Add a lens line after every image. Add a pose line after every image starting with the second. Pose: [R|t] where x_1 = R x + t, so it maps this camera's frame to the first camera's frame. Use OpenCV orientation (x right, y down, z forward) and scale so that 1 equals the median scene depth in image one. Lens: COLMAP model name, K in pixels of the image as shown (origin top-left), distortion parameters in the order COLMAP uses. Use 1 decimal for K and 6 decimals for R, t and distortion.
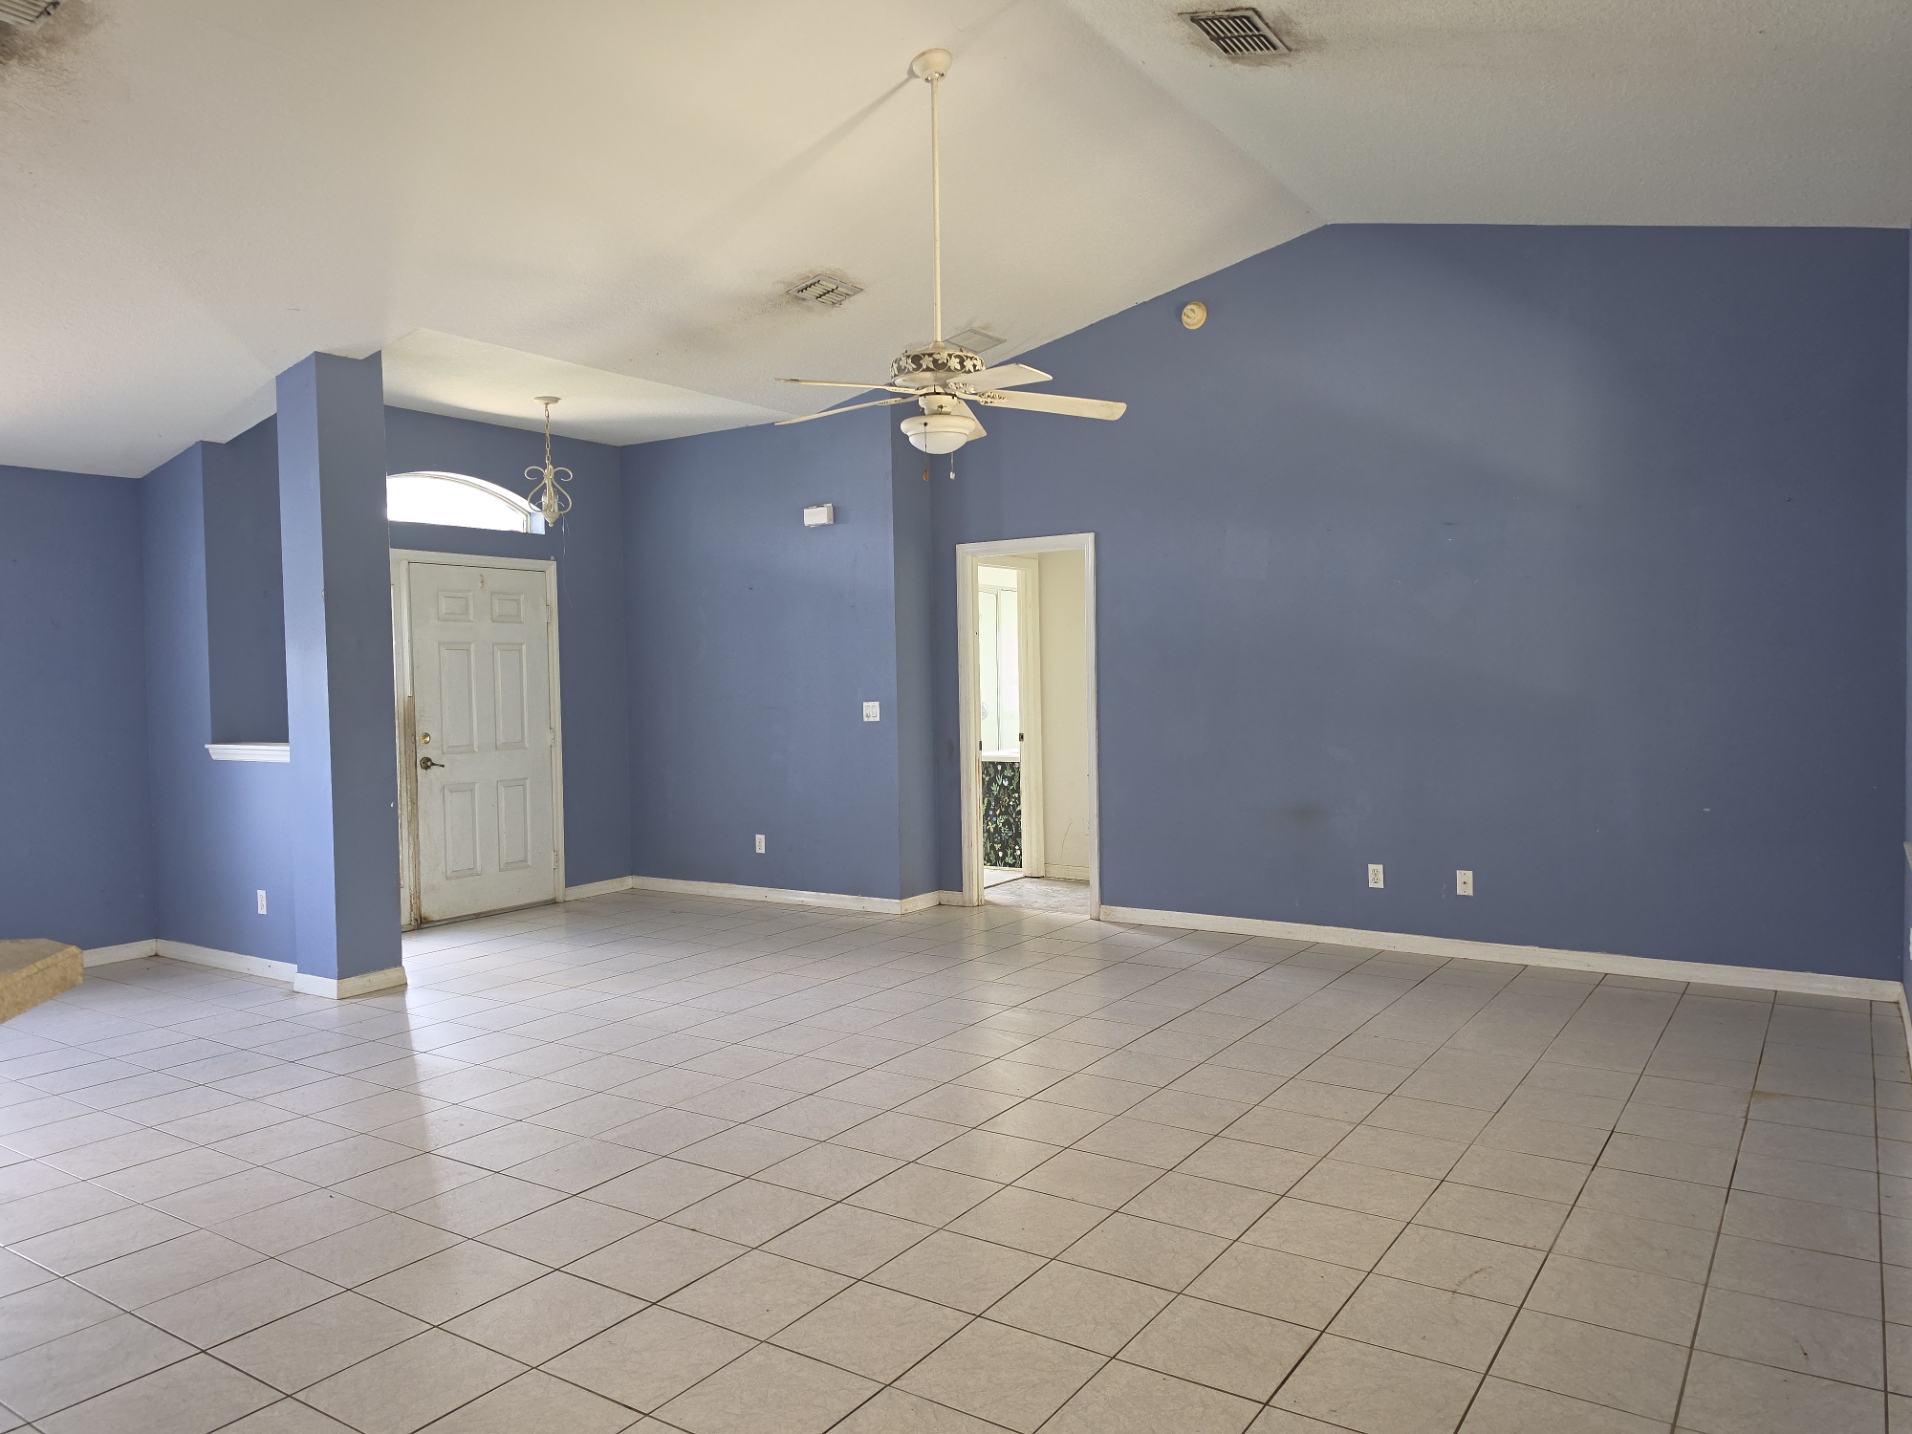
lens RADIAL K [[1332.4, 0, 964.5], [0, 1332.4, 715.1], [0, 0, 1]] dist [0.062700, -0.055815]
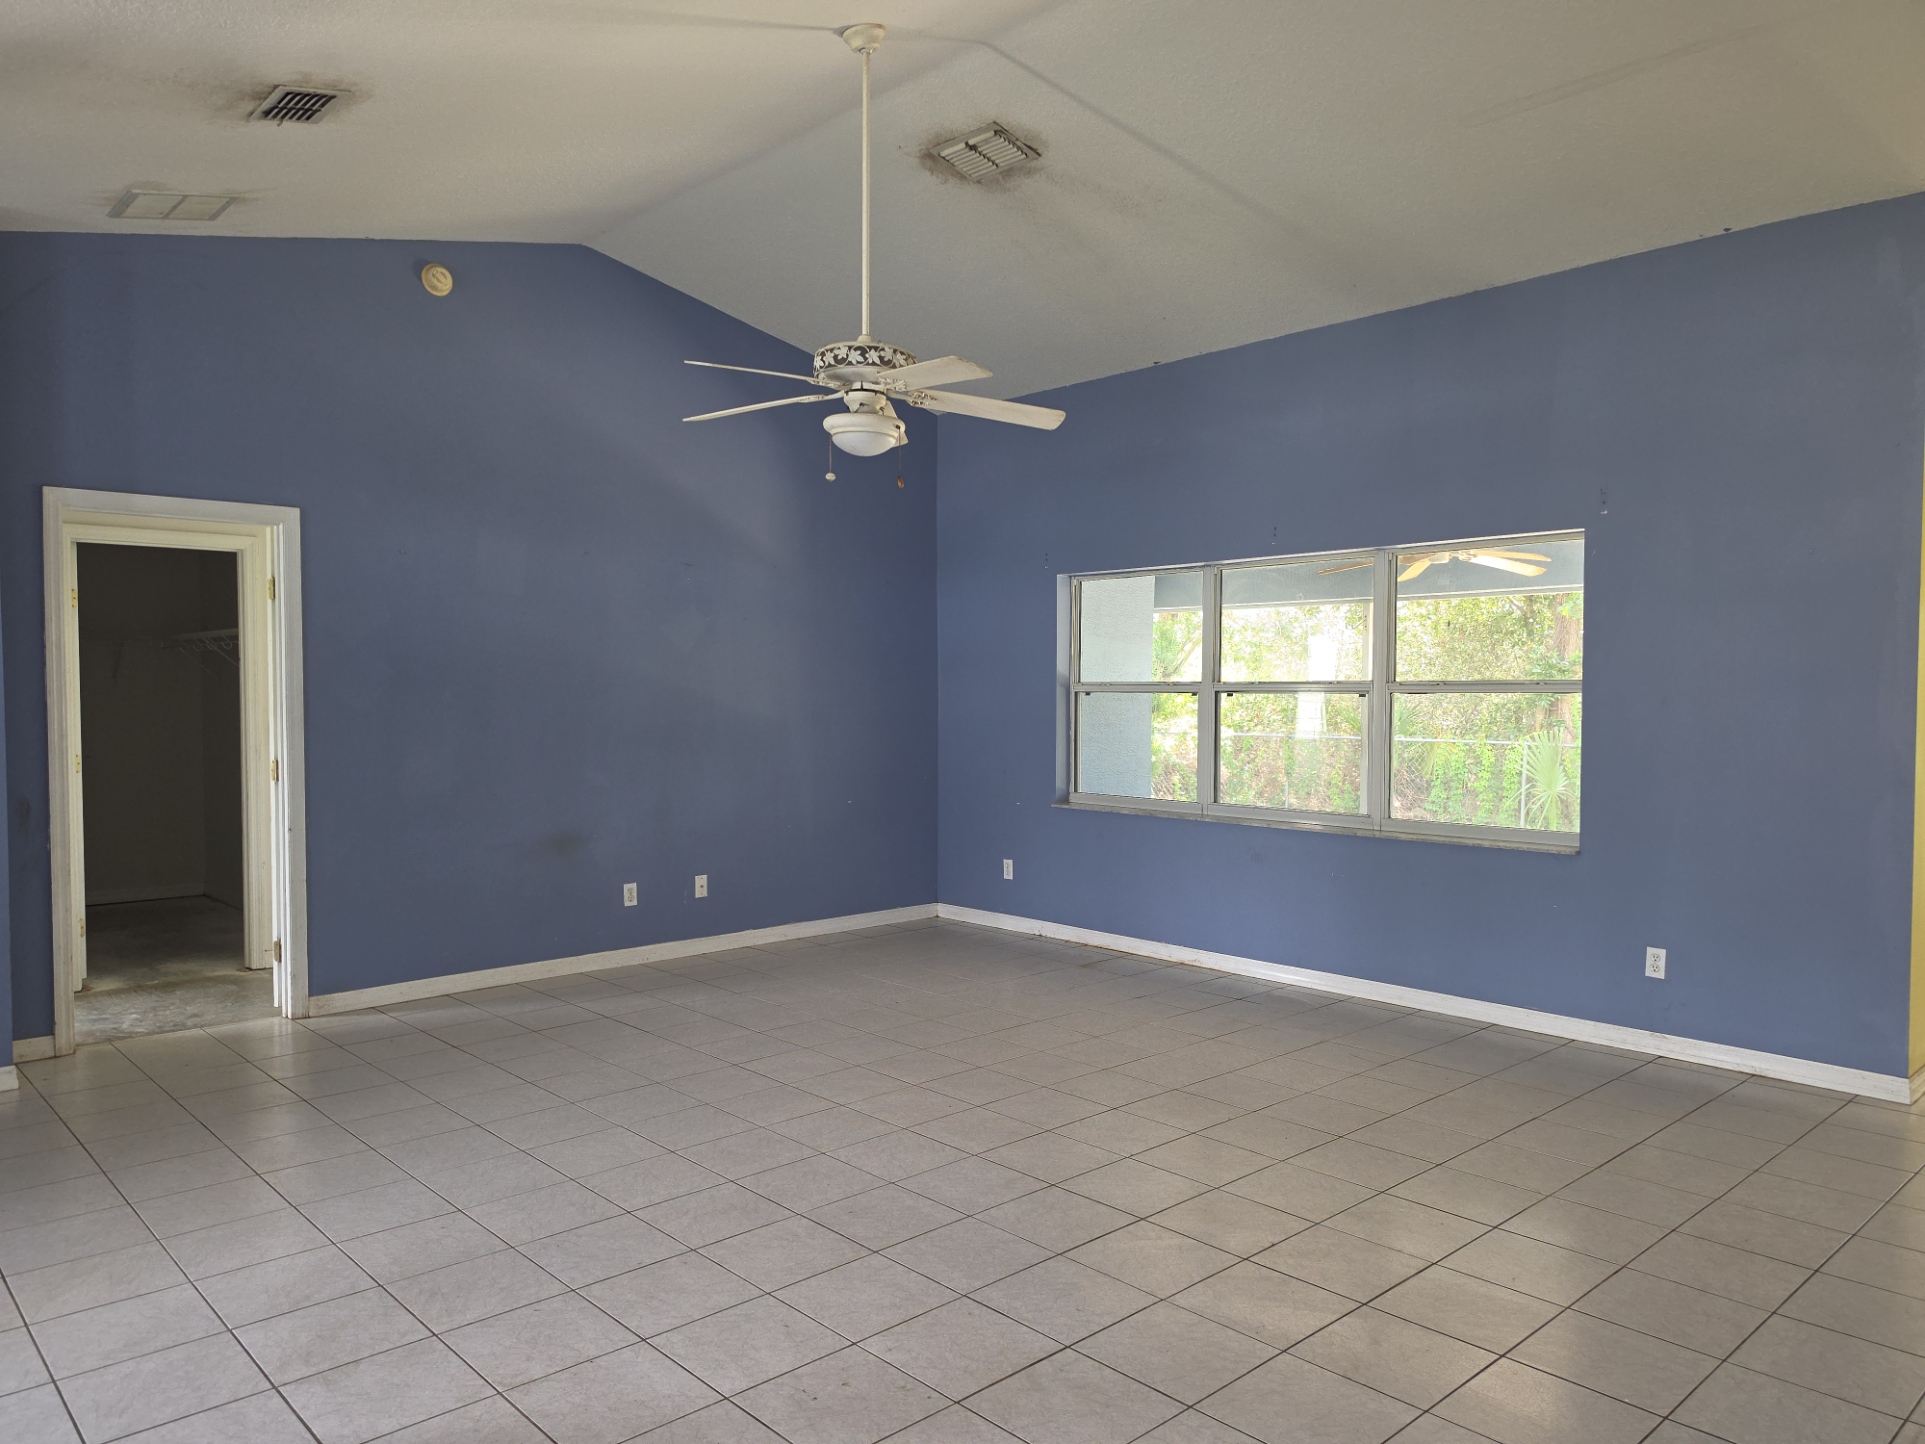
lens RADIAL K [[1341.5, 0, 953.0], [0, 1341.5, 726.0], [0, 0, 1]] dist [0.062700, -0.055815]
pose [[0.230695, -0.010647, 0.972968, -0.520814], [0.029485, 0.999557, 0.003947, -0.004920], [-0.972579, 0.027777, 0.230907, 0.420512]]
